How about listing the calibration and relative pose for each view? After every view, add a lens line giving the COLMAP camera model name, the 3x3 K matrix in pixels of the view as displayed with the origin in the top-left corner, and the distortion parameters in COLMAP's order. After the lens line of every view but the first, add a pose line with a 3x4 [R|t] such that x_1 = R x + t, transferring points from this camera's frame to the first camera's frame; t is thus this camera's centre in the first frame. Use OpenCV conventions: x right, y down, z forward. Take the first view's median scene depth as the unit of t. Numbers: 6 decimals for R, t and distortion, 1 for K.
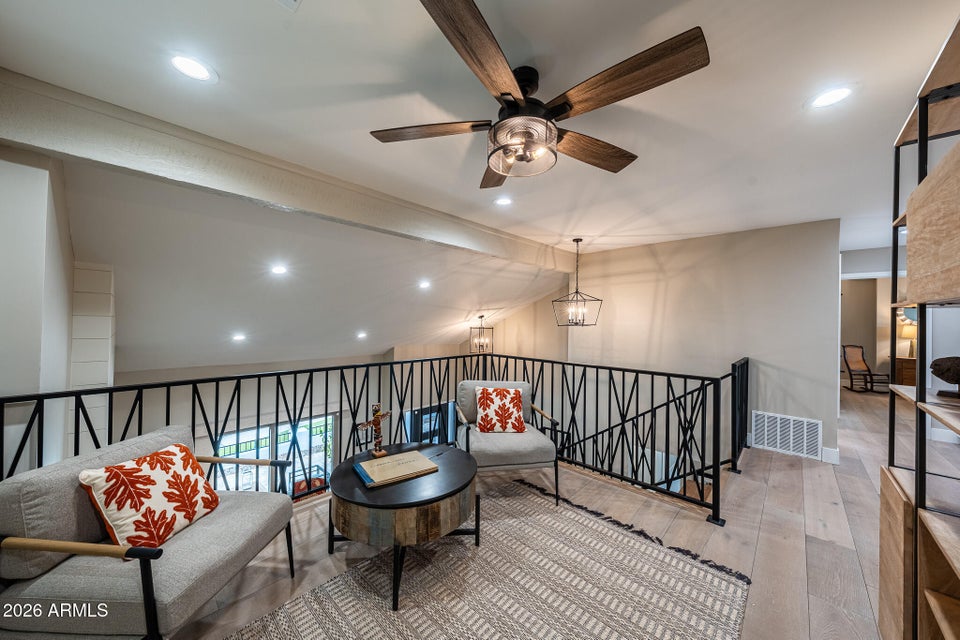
lens RADIAL K [[354.3, 0, 470.4], [0, 354.3, 317.3], [0, 0, 1]] dist [-0.000088, -0.000061]
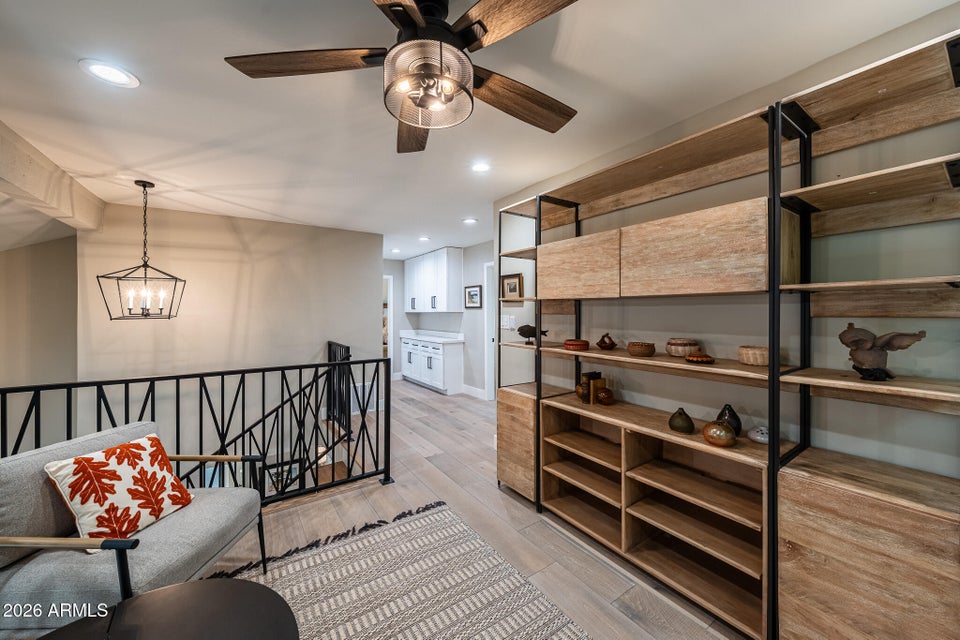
lens RADIAL K [[365.6, 0, 481.1], [0, 365.6, 312.5], [0, 0, 1]] dist [0.000803, 0.000059]
pose [[0.161213, -0.018256, 0.986751, -0.387175], [-0.000998, 0.999825, 0.018661, 0.000787], [-0.986919, -0.003994, 0.161166, 0.460298]]
